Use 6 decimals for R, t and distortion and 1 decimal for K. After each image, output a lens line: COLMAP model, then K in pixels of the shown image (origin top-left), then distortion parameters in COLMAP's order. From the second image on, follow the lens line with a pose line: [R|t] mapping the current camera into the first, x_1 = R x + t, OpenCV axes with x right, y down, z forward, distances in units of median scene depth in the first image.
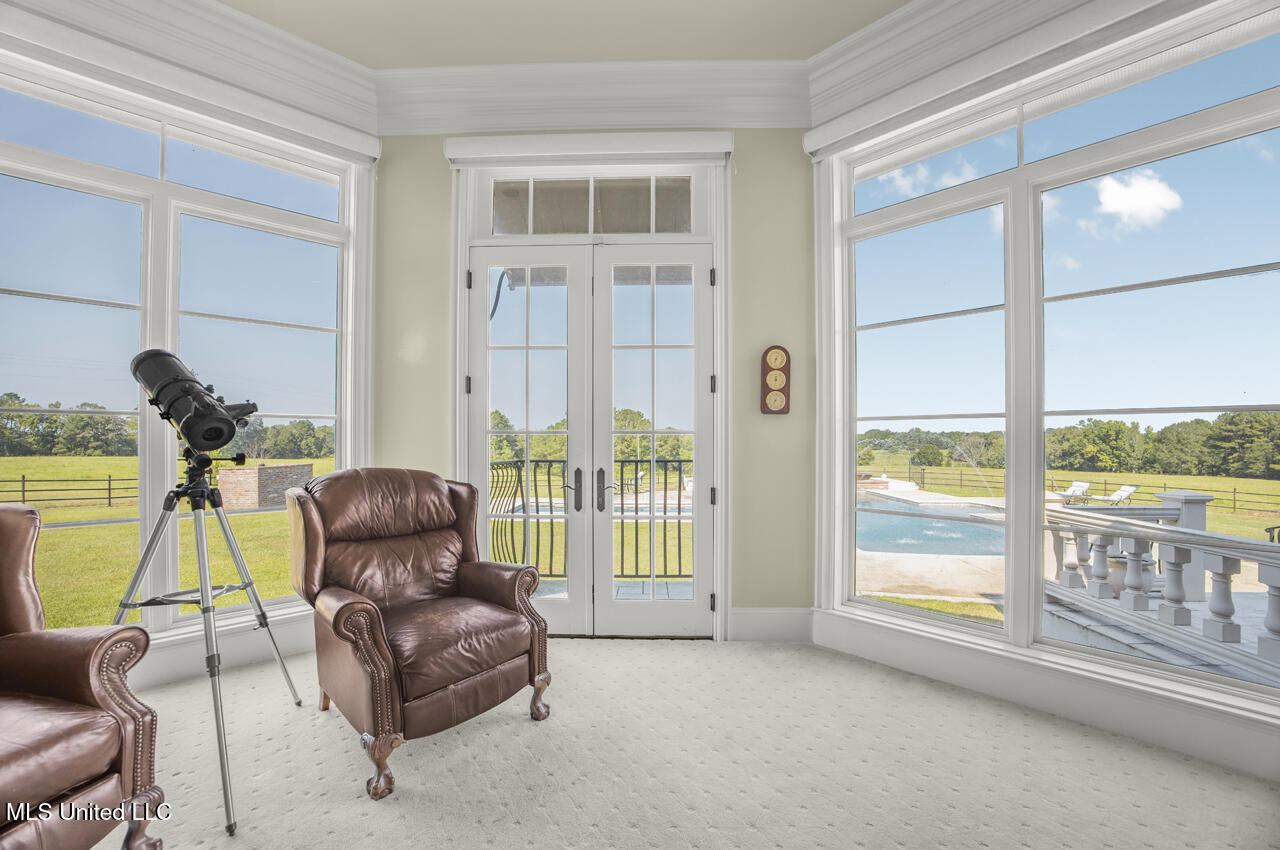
lens RADIAL K [[511.8, 0, 661.4], [0, 511.8, 439.4], [0, 0, 1]] dist [-0.048958, 0.000138]
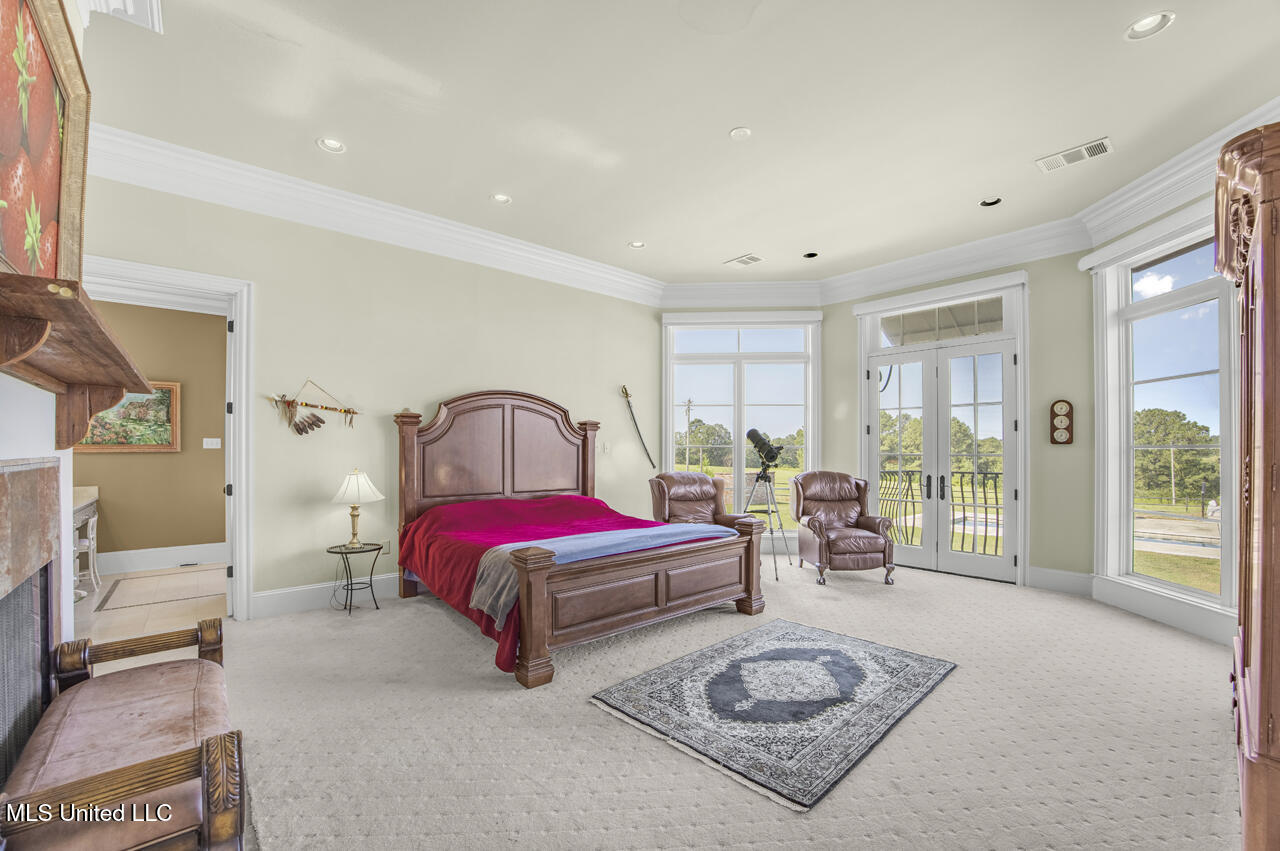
lens RADIAL K [[517.5, 0, 645.5], [0, 517.5, 448.9], [0, 0, 1]] dist [0.000321, 0.000195]
pose [[0.658580, -0.002931, -0.752505, 0.652550], [0.001288, 0.999995, -0.002768, -0.036427], [0.752509, 0.000854, 0.658581, -1.118687]]
